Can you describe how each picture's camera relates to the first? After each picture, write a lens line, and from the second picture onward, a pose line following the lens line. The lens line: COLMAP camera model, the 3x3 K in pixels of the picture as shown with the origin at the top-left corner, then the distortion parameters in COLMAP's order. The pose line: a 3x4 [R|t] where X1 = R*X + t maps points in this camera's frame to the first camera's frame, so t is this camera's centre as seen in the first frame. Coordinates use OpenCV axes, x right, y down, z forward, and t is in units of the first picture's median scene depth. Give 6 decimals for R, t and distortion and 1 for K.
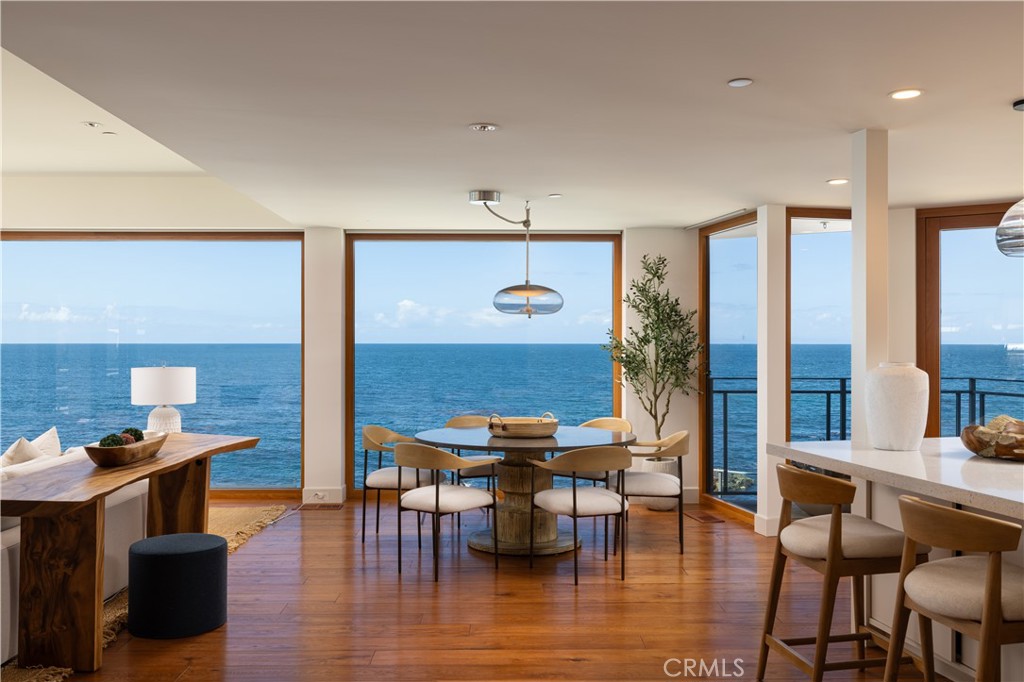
lens RADIAL K [[848.1, 0, 512.0], [0, 848.1, 341.0], [0, 0, 1]] dist [0.005280, 0.003488]
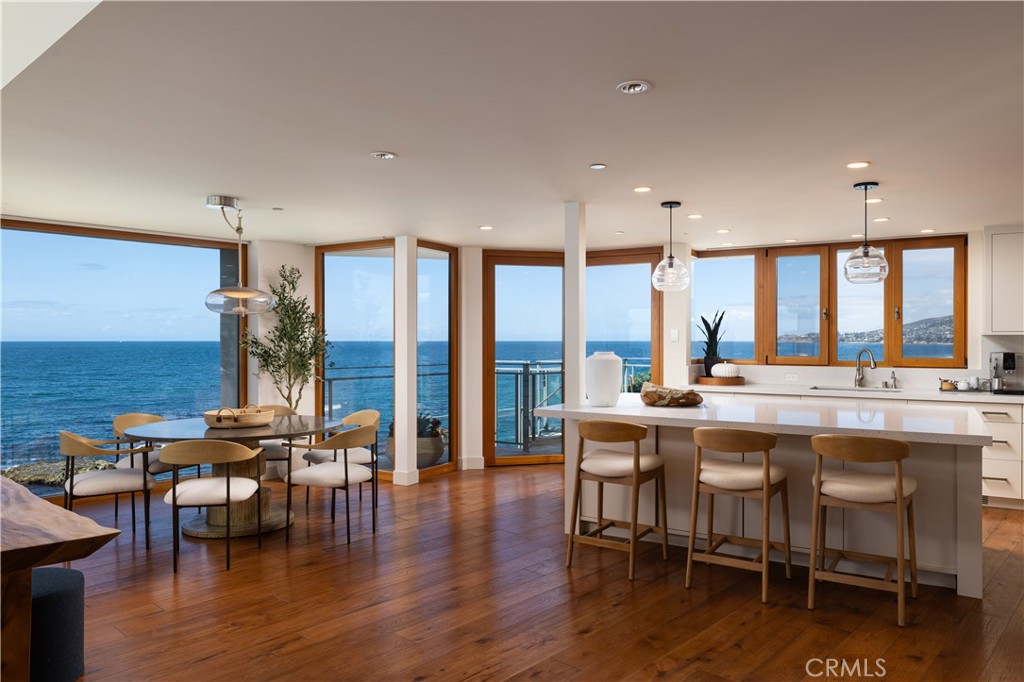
lens RADIAL K [[700.9, 0, 488.5], [0, 700.9, 341.9], [0, 0, 1]] dist [0.003382, -0.004211]
pose [[0.705618, -0.003492, 0.708584, -0.392612], [-0.000341, 0.999986, 0.005268, -0.000560], [-0.708592, -0.003959, 0.705607, 0.139767]]
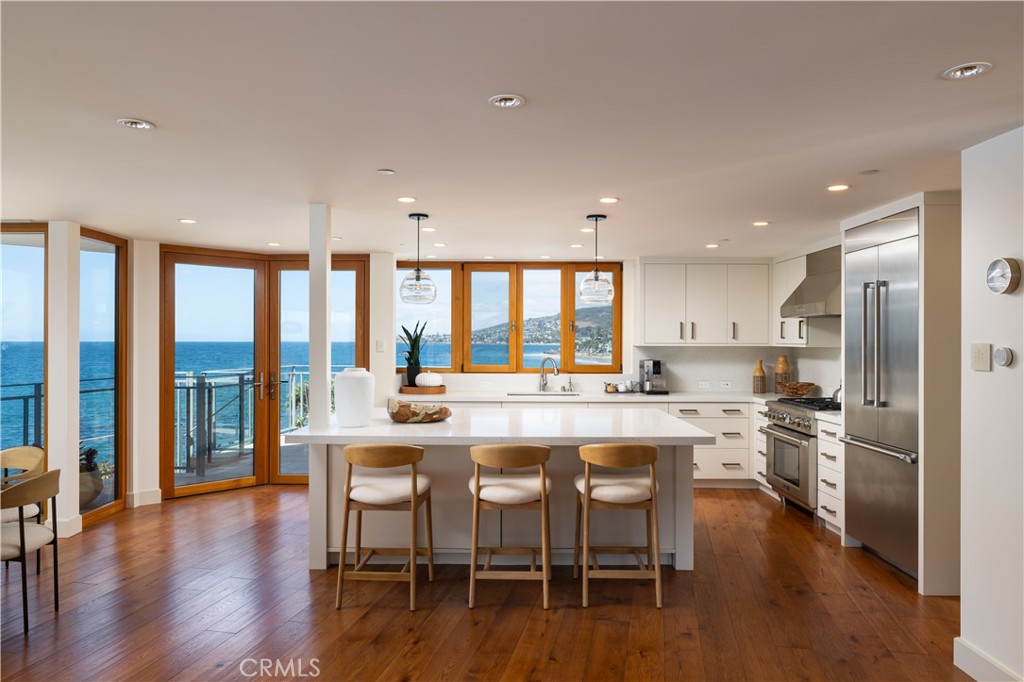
lens RADIAL K [[700.9, 0, 488.5], [0, 700.9, 341.9], [0, 0, 1]] dist [0.003382, -0.004211]
pose [[0.237474, -0.004103, 0.971385, -0.423746], [-0.001508, 0.999988, 0.004593, -0.016580], [-0.971393, -0.002556, 0.237465, 0.297357]]
